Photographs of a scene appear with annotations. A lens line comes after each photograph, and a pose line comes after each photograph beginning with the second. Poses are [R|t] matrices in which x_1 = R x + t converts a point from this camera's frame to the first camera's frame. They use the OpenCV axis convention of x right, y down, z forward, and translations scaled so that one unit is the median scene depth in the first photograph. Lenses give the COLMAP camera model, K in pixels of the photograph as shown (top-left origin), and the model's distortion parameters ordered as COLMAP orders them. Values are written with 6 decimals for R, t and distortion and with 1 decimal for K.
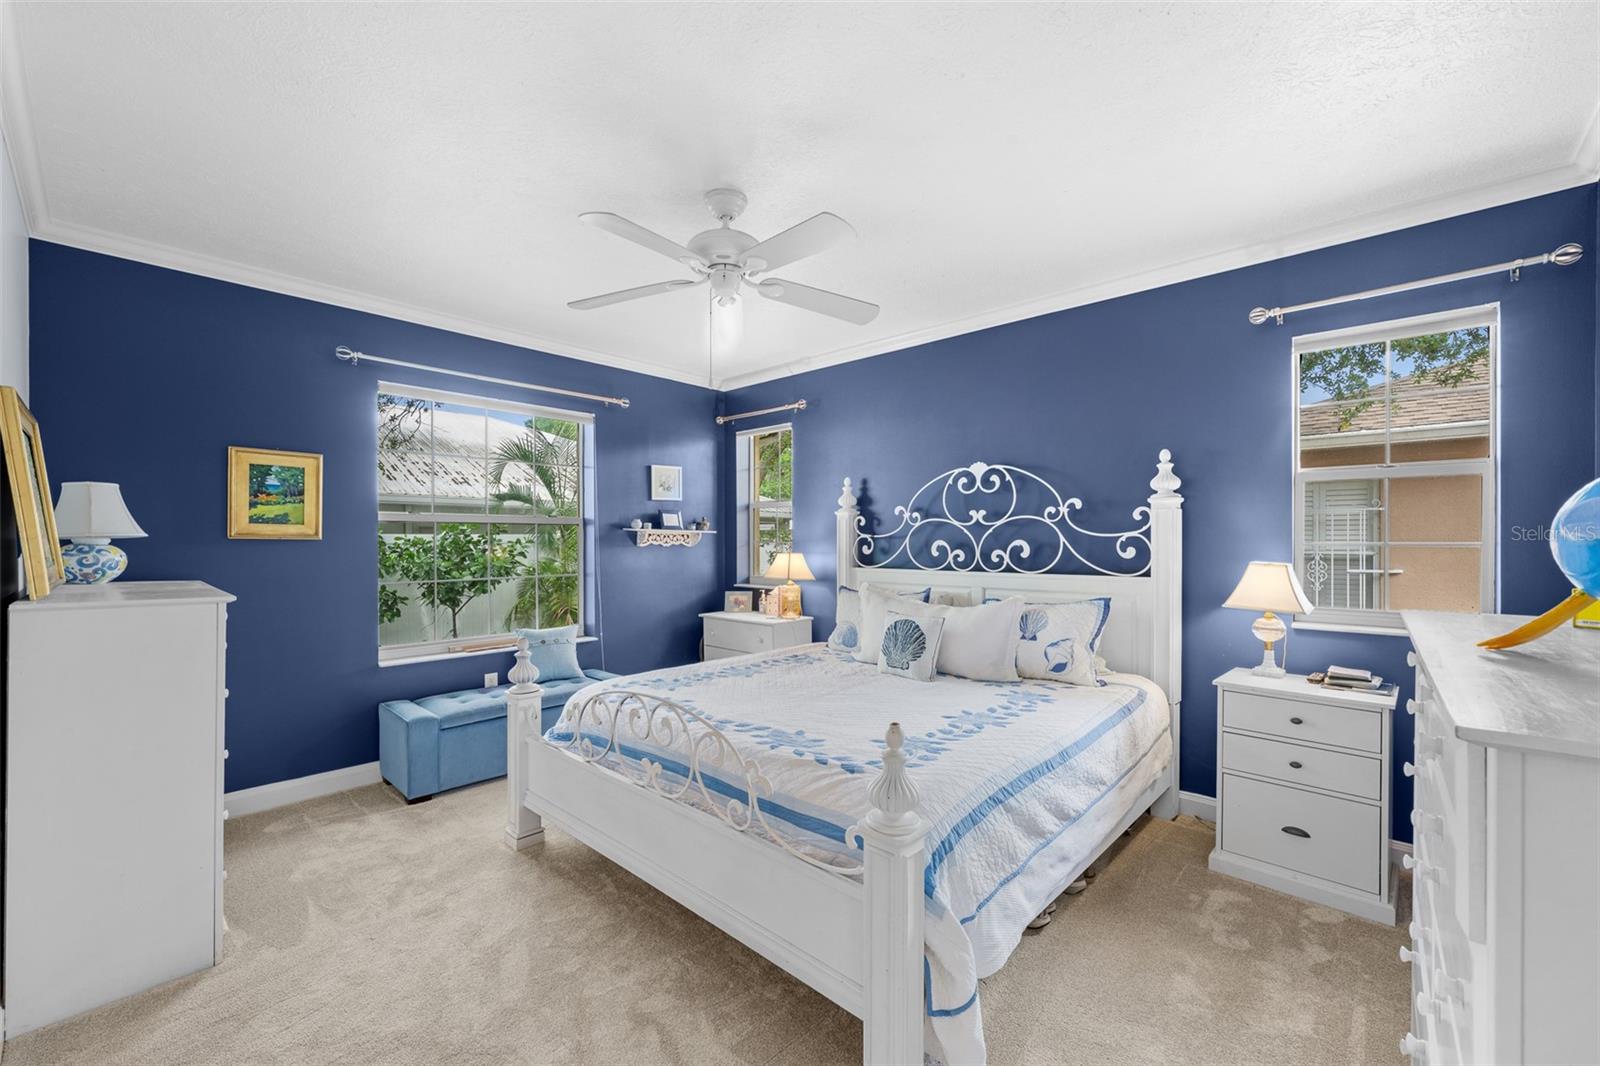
lens RADIAL K [[634.1, 0, 796.5], [0, 634.1, 540.6], [0, 0, 1]] dist [-0.003198, 0.000409]
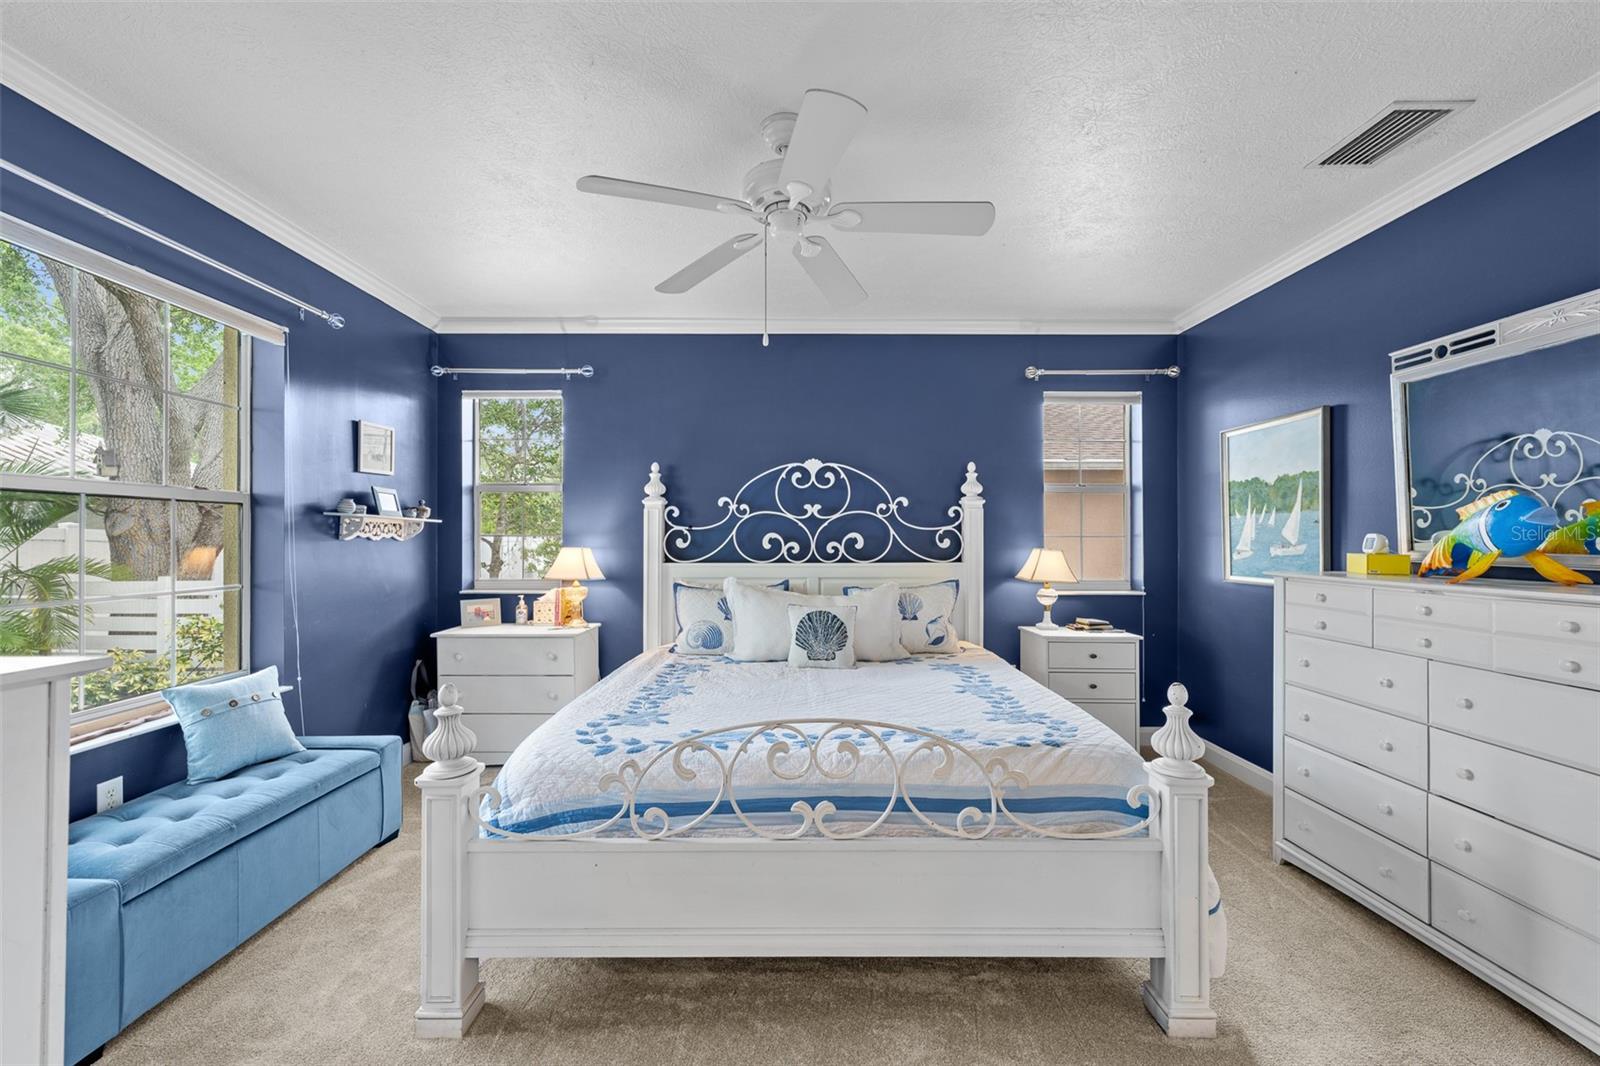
lens RADIAL K [[634.1, 0, 790.3], [0, 634.1, 534.8], [0, 0, 1]] dist [-0.003198, 0.000409]
pose [[0.736158, 0.005829, 0.676785, -0.464453], [-0.000875, 0.999970, -0.007660, 0.010971], [-0.676809, 0.005047, 0.736141, 0.255699]]
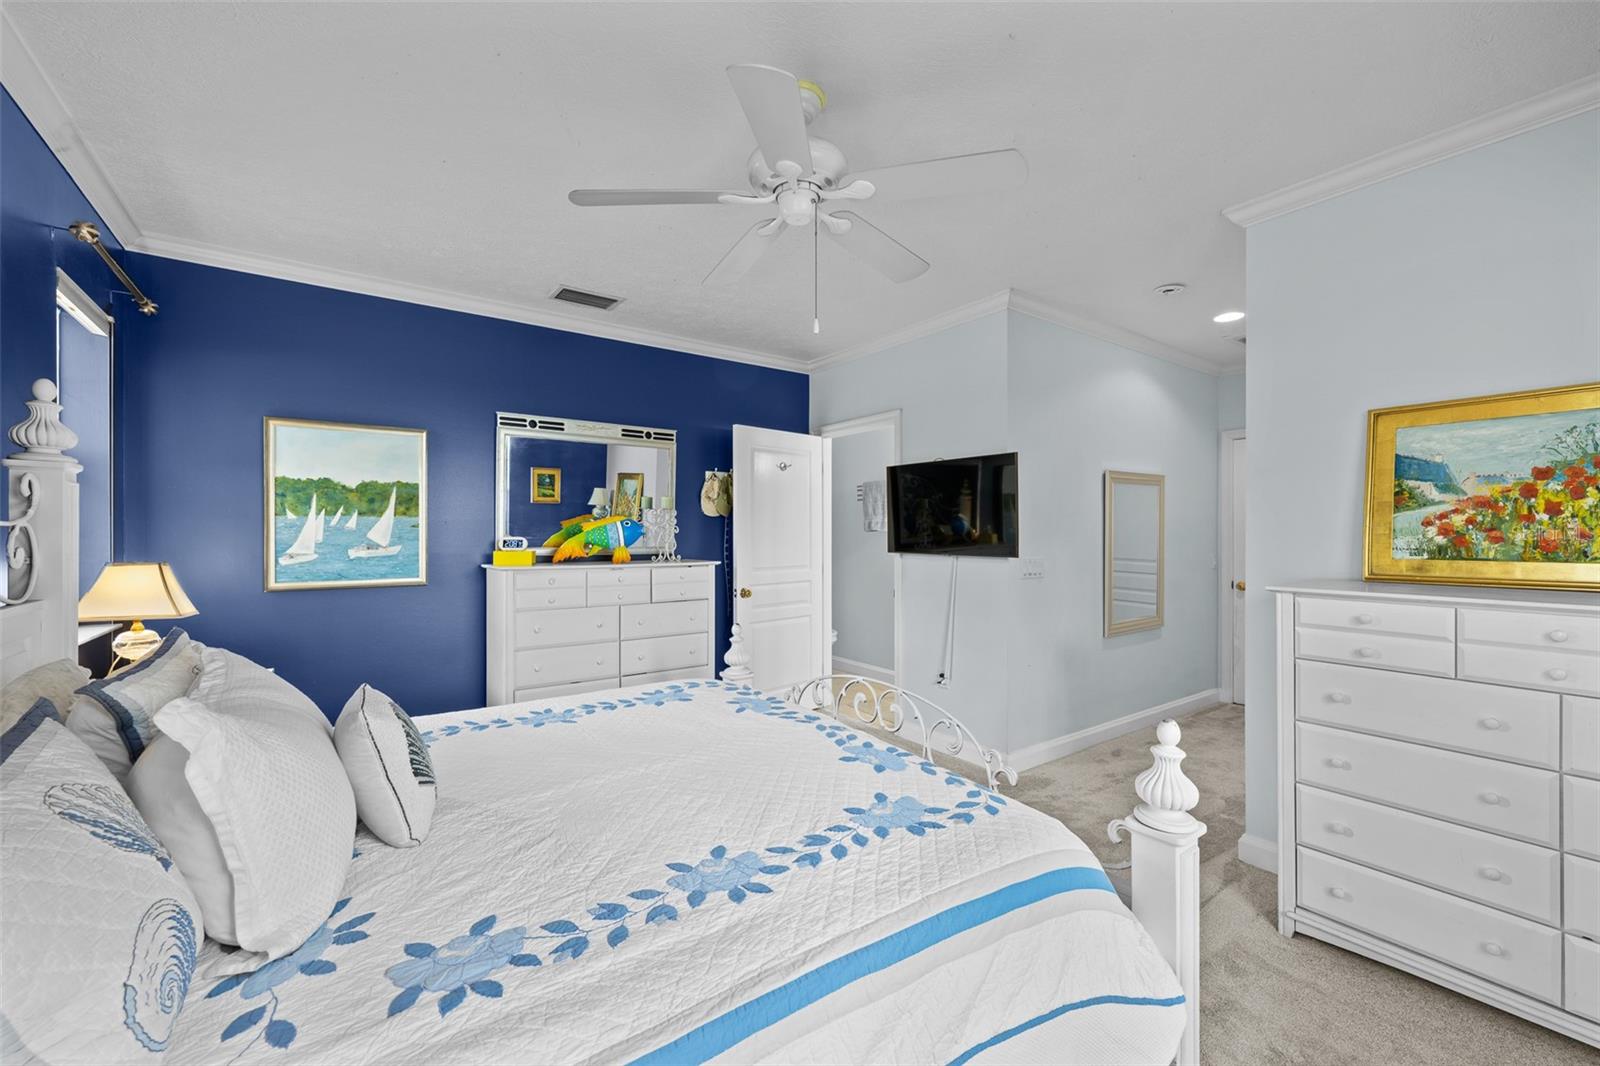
lens RADIAL K [[634.1, 0, 807.6], [0, 634.1, 532.3], [0, 0, 1]] dist [-0.003198, 0.000409]
pose [[-0.981430, 0.001784, 0.191813, -0.186824], [0.001079, 0.999992, -0.003777, 0.001033], [-0.191818, -0.003500, -0.981424, 1.206026]]
